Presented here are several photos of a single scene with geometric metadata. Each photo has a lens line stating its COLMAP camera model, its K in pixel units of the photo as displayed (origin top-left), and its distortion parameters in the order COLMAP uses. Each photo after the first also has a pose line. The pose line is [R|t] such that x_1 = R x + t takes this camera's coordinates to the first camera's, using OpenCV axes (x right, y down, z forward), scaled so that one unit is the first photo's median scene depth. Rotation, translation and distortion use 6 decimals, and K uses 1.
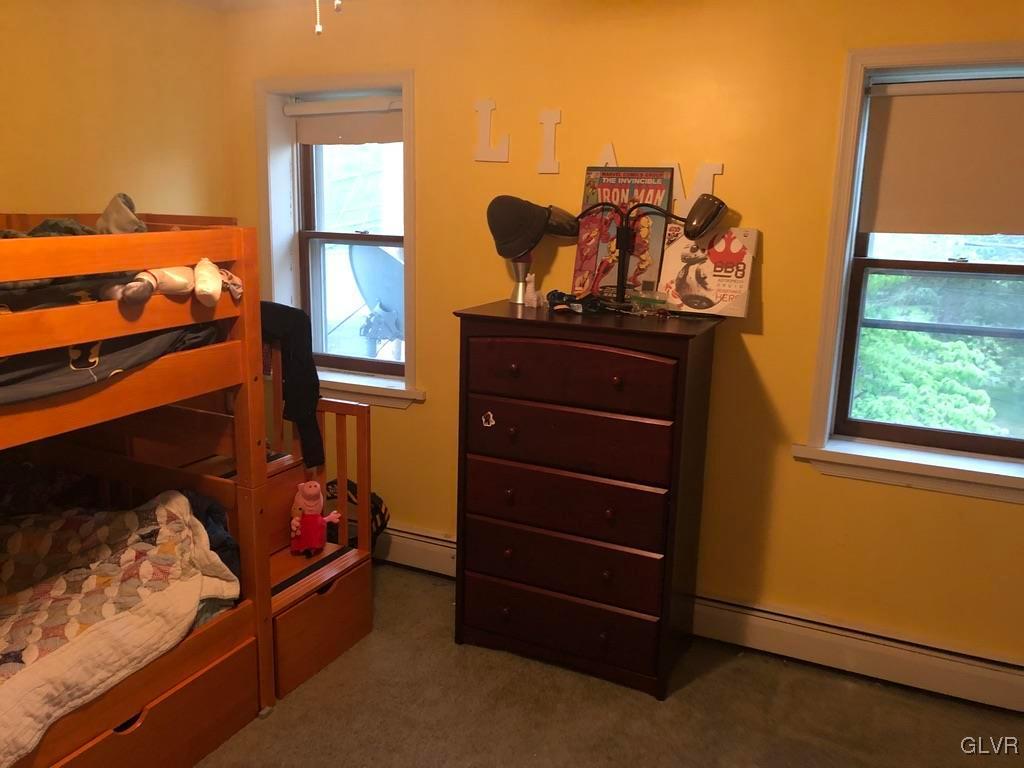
lens RADIAL K [[831.8, 0, 512.0], [0, 831.8, 384.0], [0, 0, 1]] dist [-0.003978, -0.006098]
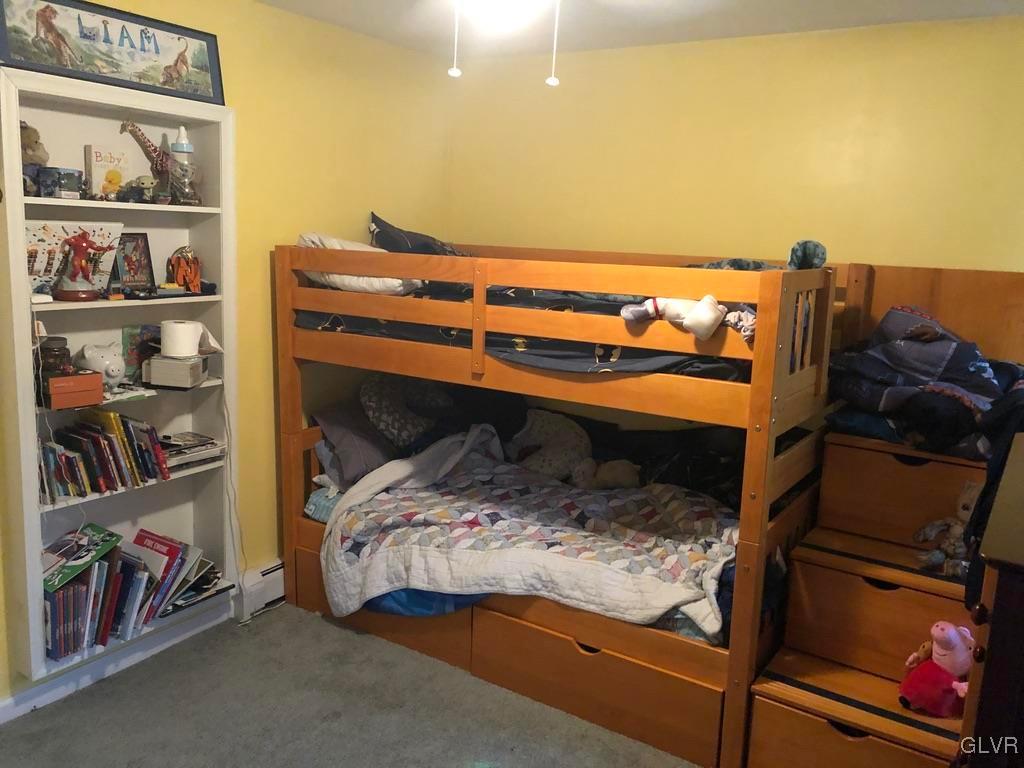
lens RADIAL K [[831.8, 0, 512.0], [0, 831.8, 384.0], [0, 0, 1]] dist [-0.003978, -0.006098]
pose [[-0.161345, 0.150796, -0.975309, 0.761475], [-0.253344, 0.948811, 0.188610, -0.189458], [0.953826, 0.277520, -0.114883, 0.962528]]
